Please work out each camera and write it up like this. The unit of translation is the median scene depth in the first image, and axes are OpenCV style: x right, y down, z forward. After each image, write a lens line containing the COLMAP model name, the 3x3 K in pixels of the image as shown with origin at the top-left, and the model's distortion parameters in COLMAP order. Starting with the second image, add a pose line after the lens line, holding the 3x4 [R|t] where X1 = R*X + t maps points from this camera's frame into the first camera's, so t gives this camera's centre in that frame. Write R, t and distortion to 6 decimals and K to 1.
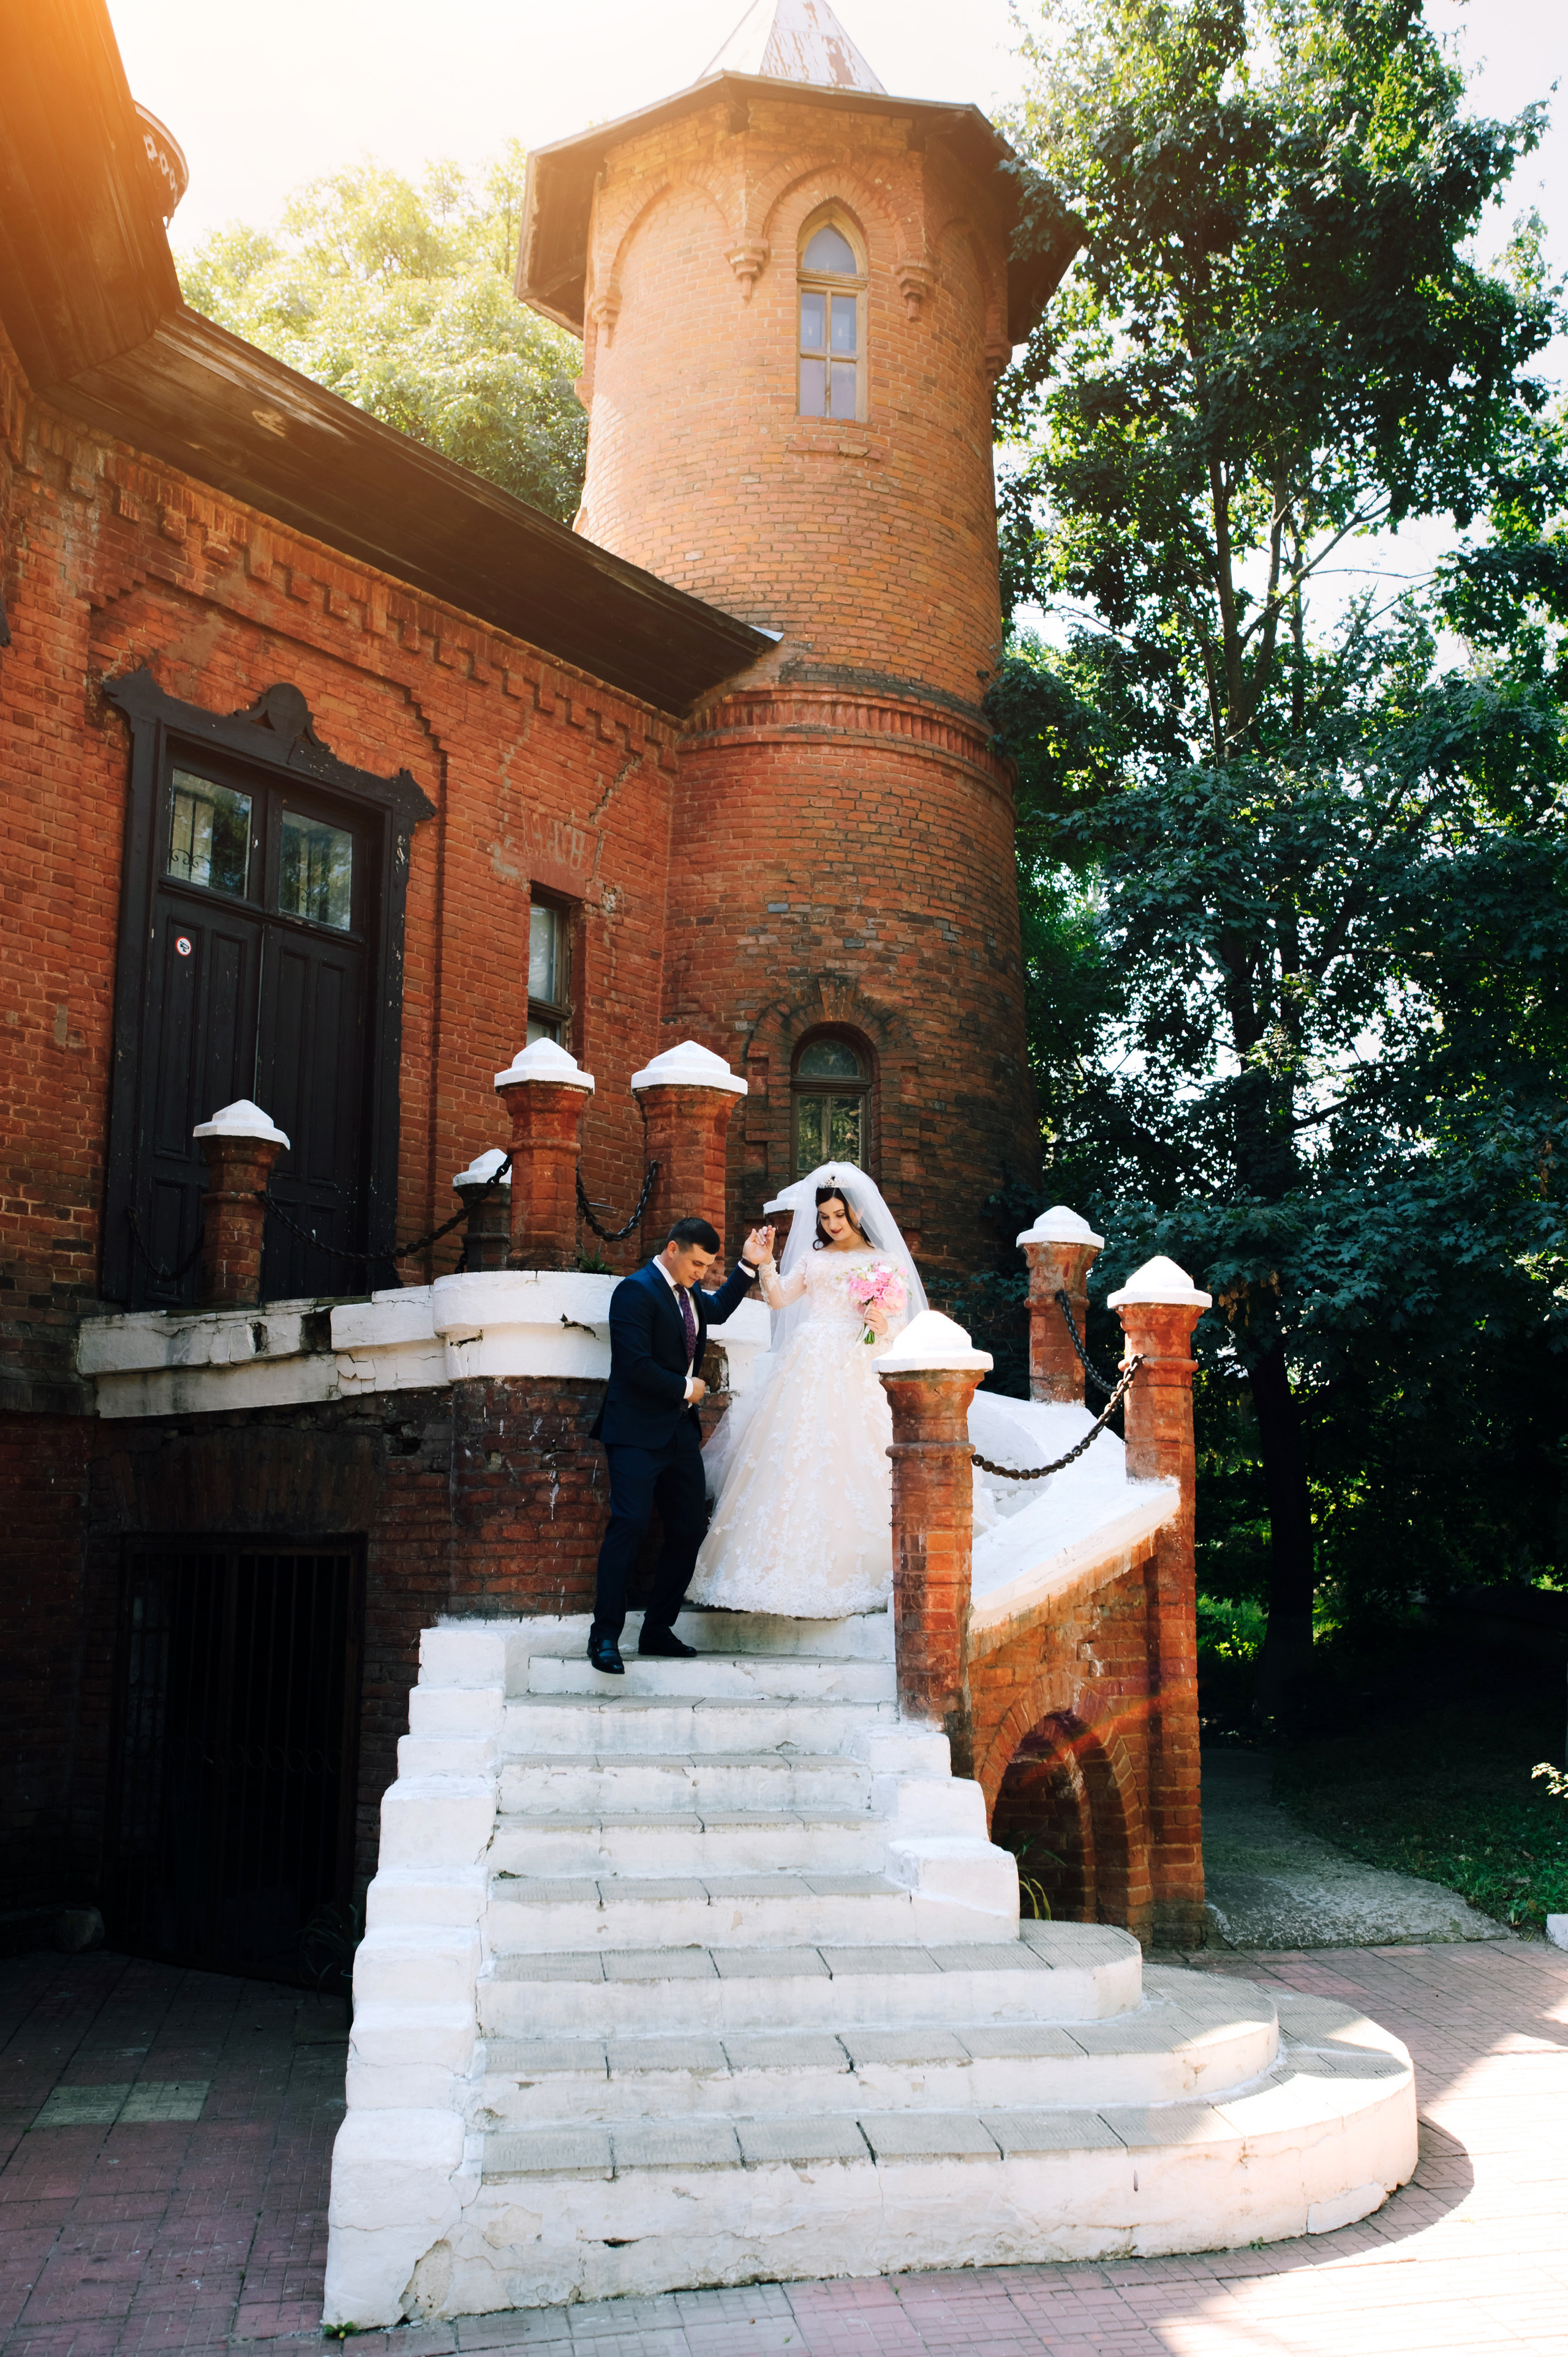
lens RADIAL K [[2220.6, 0, 816.1], [0, 2220.6, 1236.4], [0, 0, 1]] dist [0.022419, 0.001199]
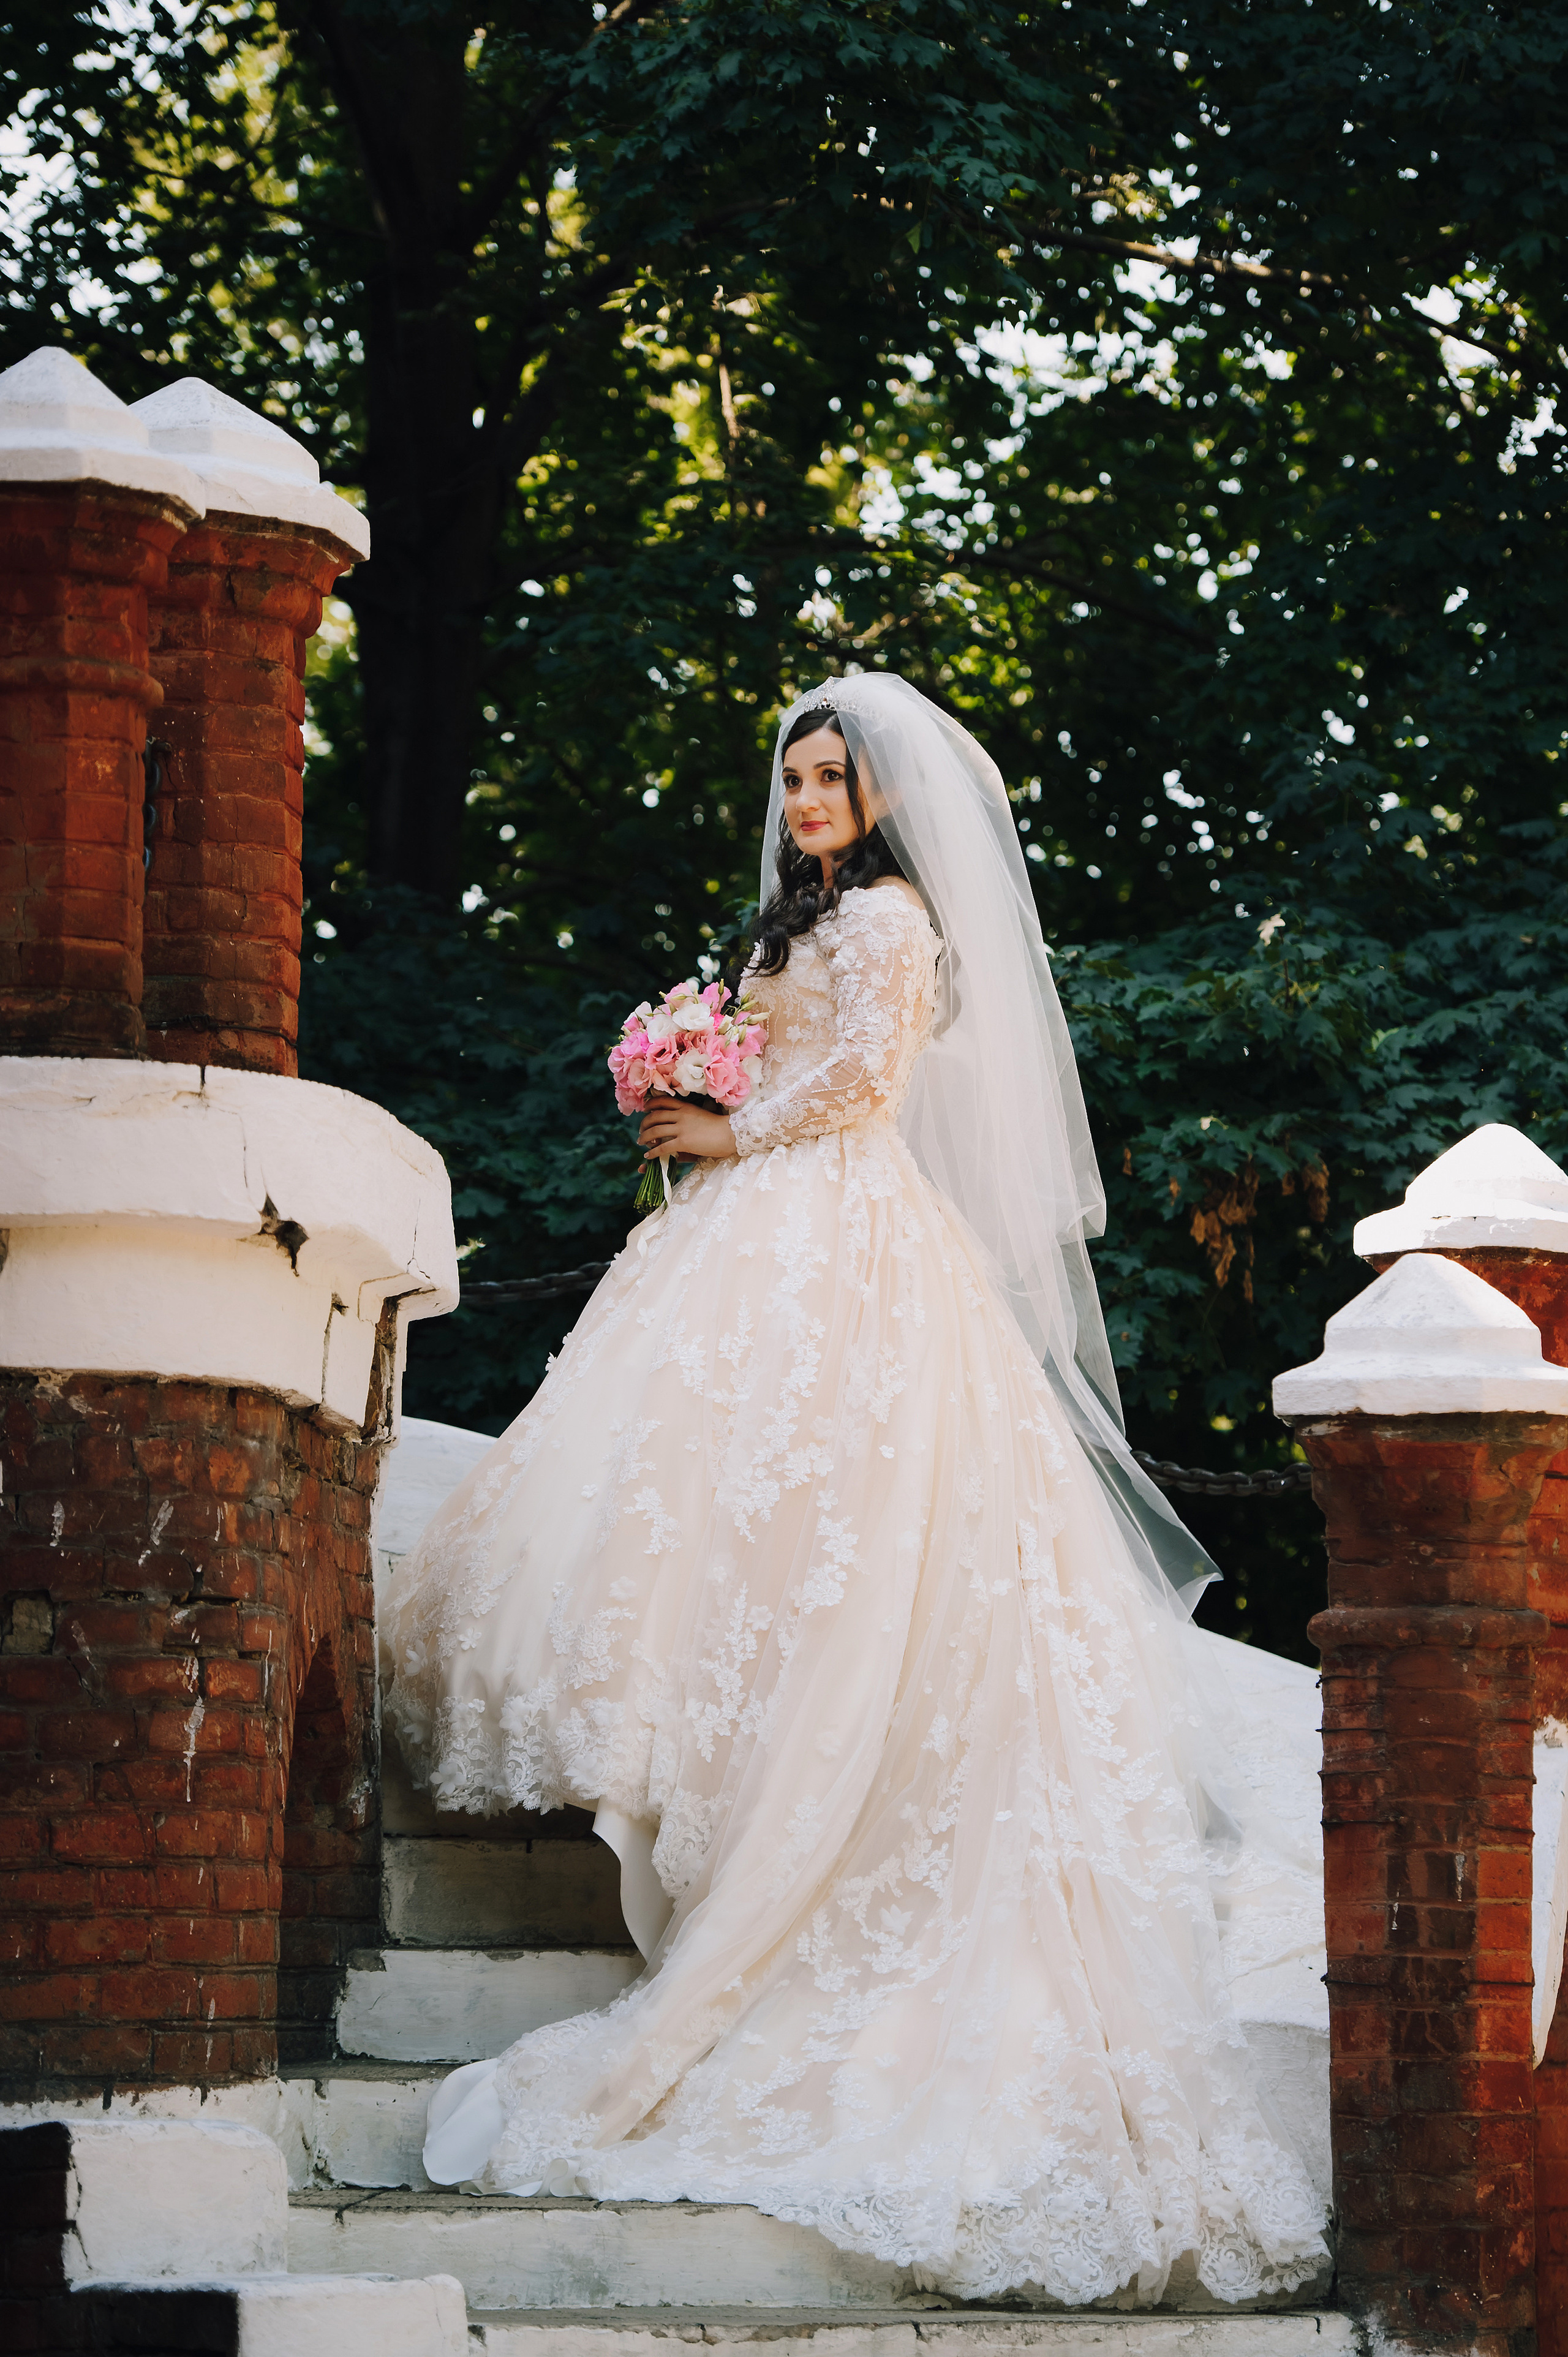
lens RADIAL K [[7847.7, 0, 784.0], [0, 7847.7, 1178.5], [0, 0, 1]] dist [0.615233, -3.645548]
pose [[0.870397, 0.056089, 0.489146, -0.412307], [-0.071169, 0.997389, 0.012271, 0.007638], [-0.487180, -0.045493, 0.872116, -0.056915]]
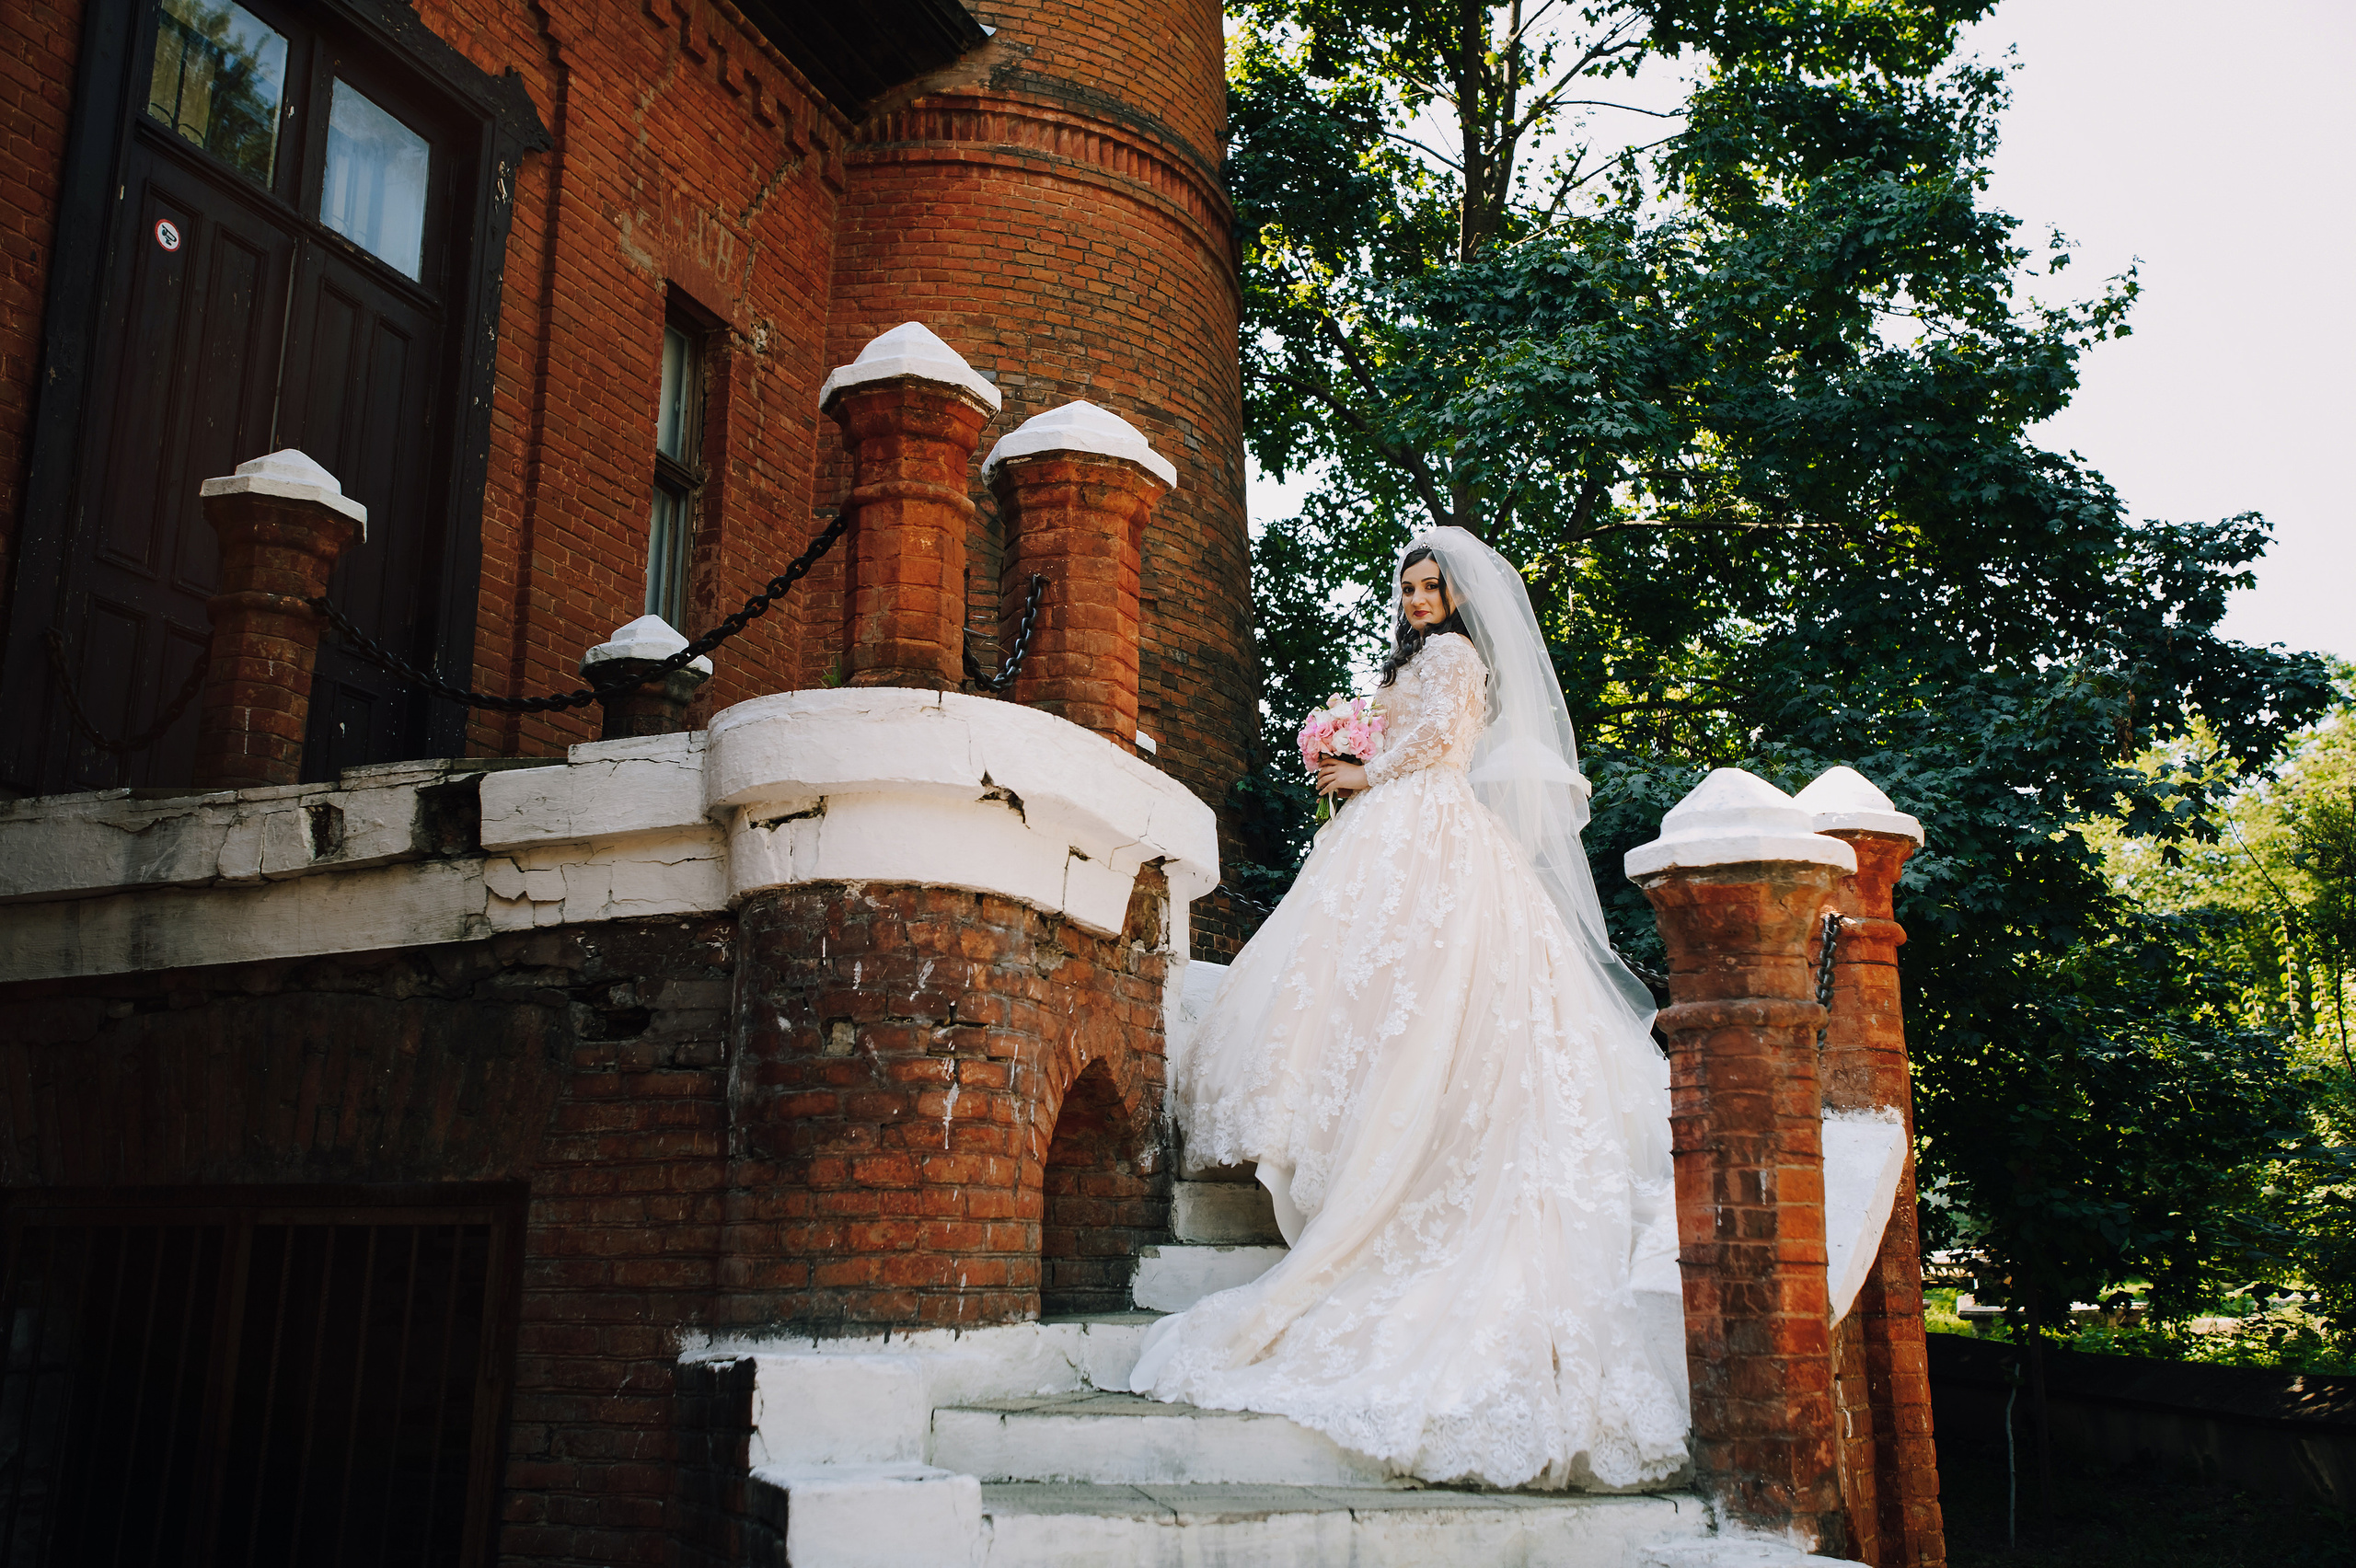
lens RADIAL K [[2213.1, 0, 1178.0], [0, 2213.1, 784.0], [0, 0, 1]] dist [0.030627, 0.023257]
pose [[0.970876, 0.058138, 0.232420, -0.126763], [-0.038251, 0.995281, -0.089179, 0.055365], [-0.236508, 0.077691, 0.968518, 0.298220]]
